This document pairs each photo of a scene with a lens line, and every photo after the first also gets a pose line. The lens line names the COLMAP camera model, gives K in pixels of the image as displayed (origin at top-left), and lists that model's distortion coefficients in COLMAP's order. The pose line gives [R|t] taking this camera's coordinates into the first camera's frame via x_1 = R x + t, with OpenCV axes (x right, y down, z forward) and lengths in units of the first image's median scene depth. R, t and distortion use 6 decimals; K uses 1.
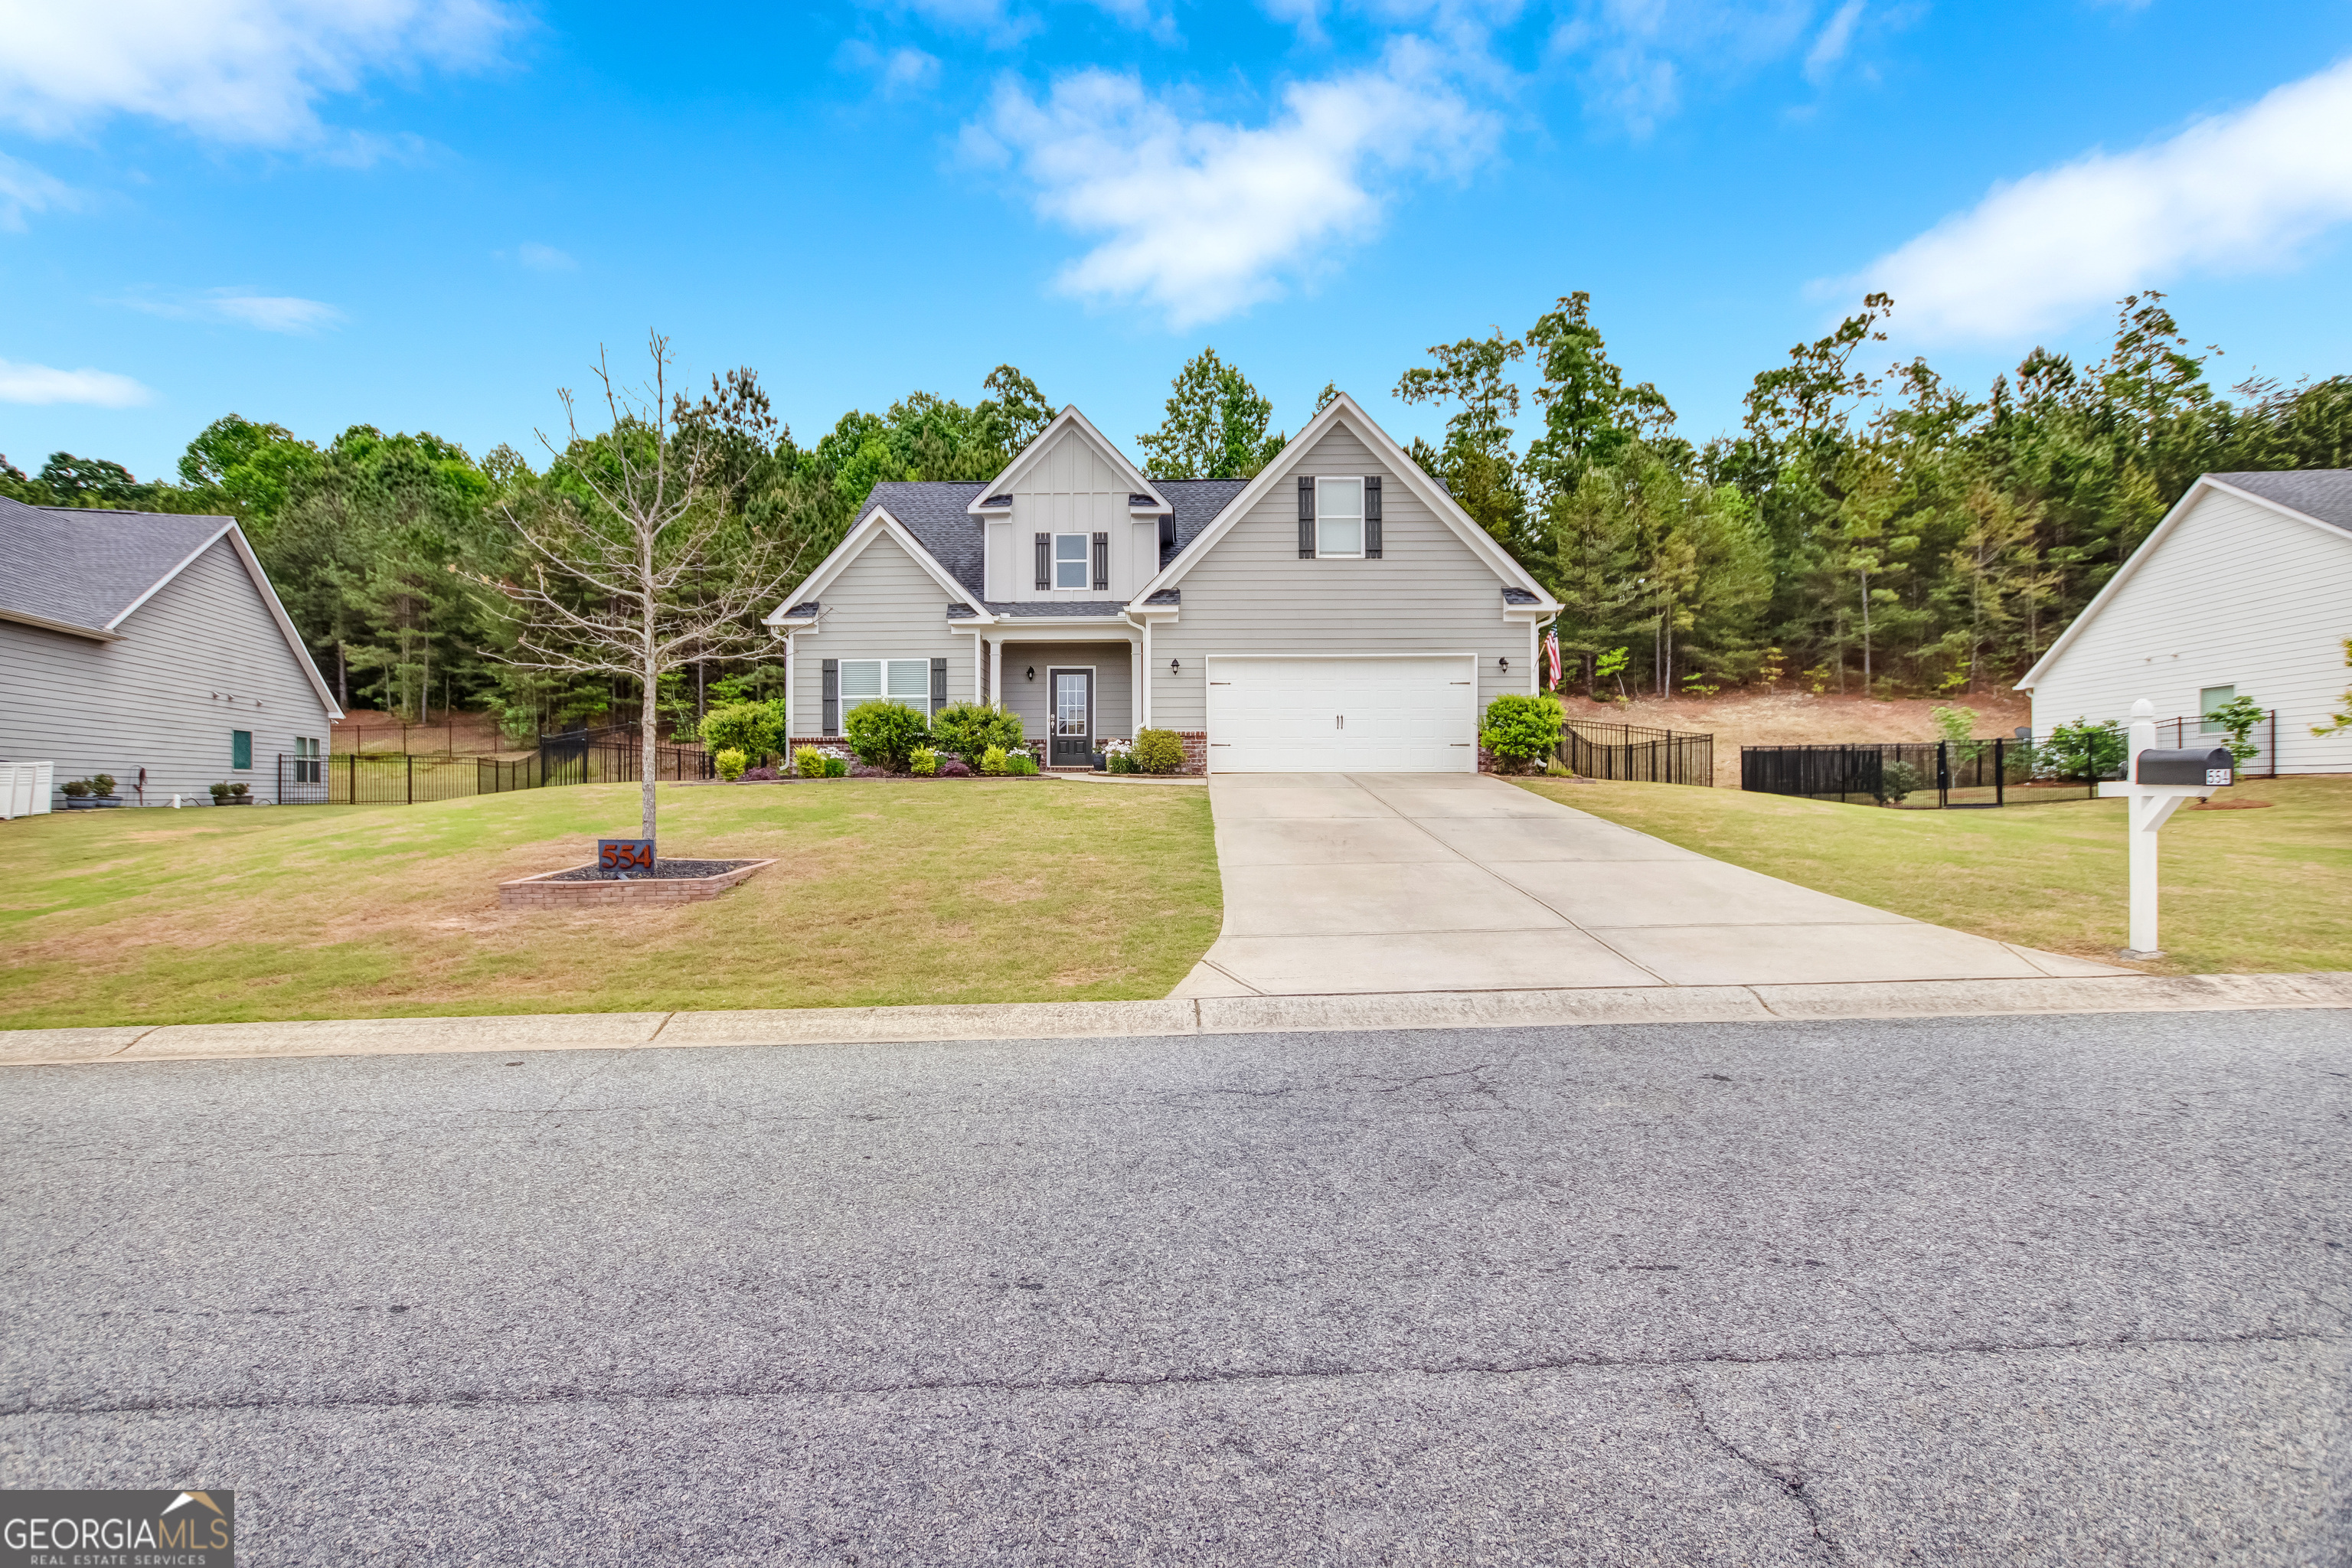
lens RADIAL K [[1093.3, 0, 1172.2], [0, 1093.3, 777.4], [0, 0, 1]] dist [-0.024604, -0.001697]
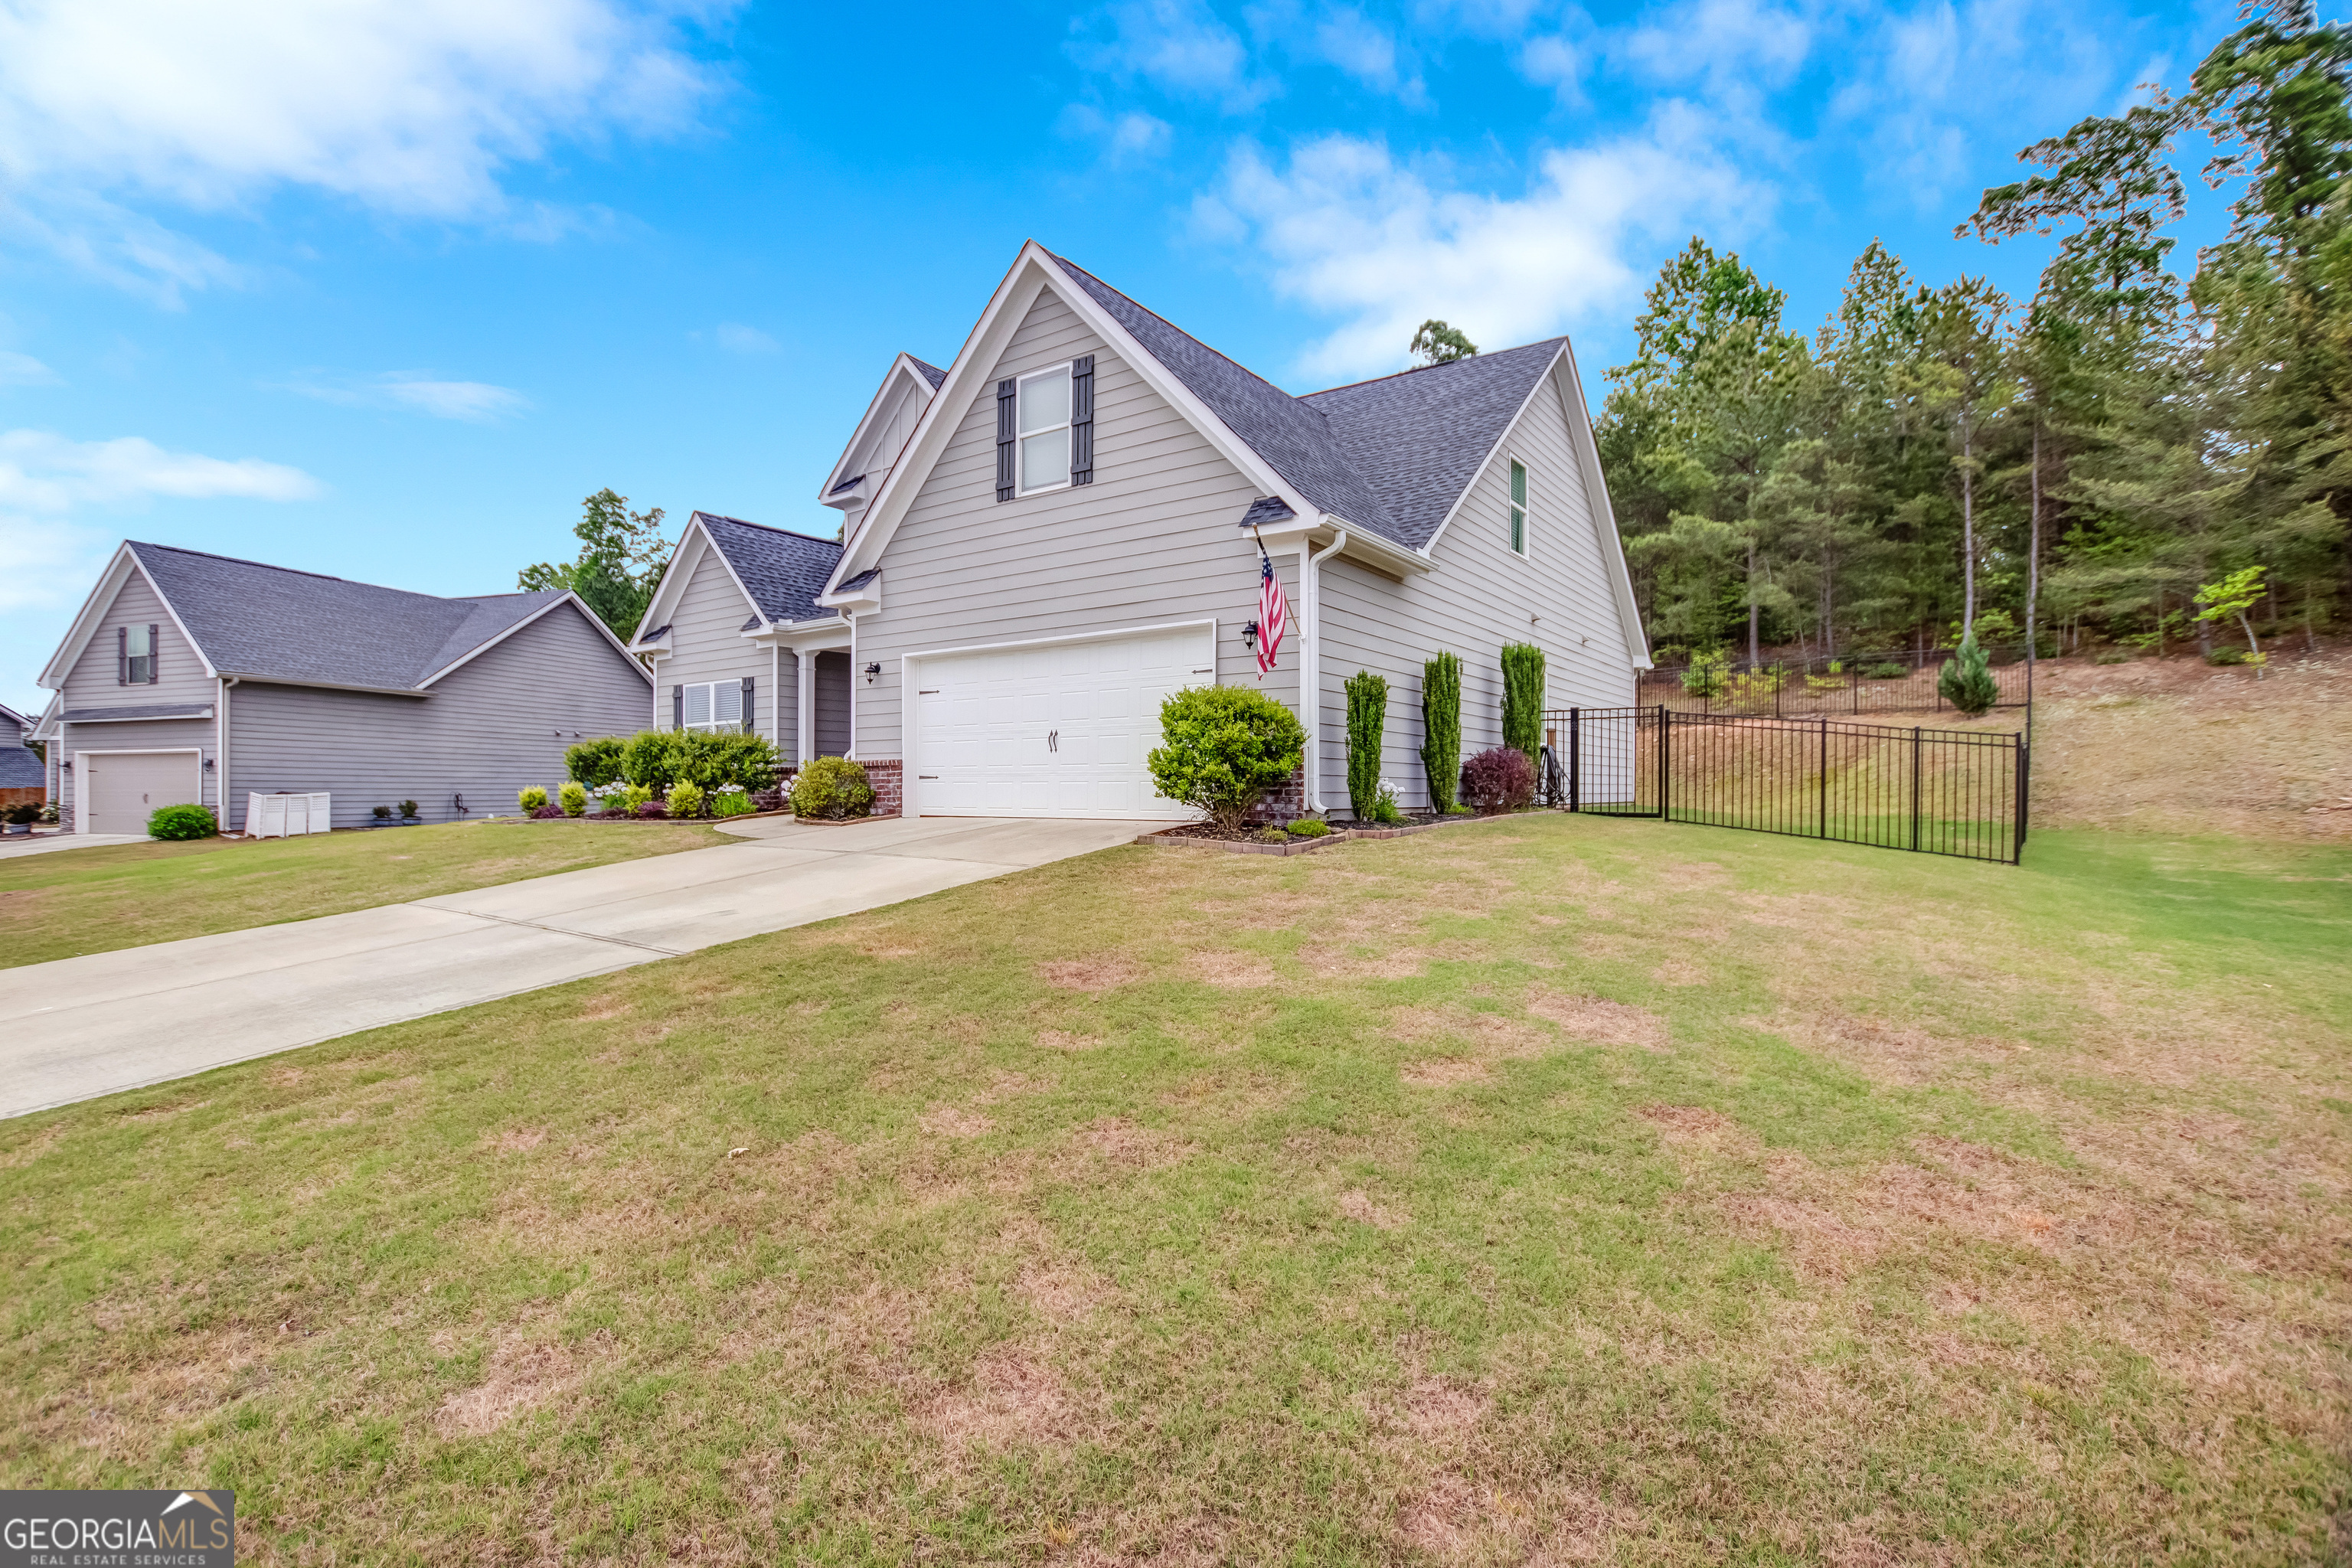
lens RADIAL K [[1093.3, 0, 1162.9], [0, 1093.3, 790.6], [0, 0, 1]] dist [-0.024604, -0.001697]
pose [[0.821394, 0.002562, -0.570356, 0.520633], [0.005032, 0.999918, 0.011739, -0.025309], [0.570339, -0.012512, 0.821314, 0.440497]]
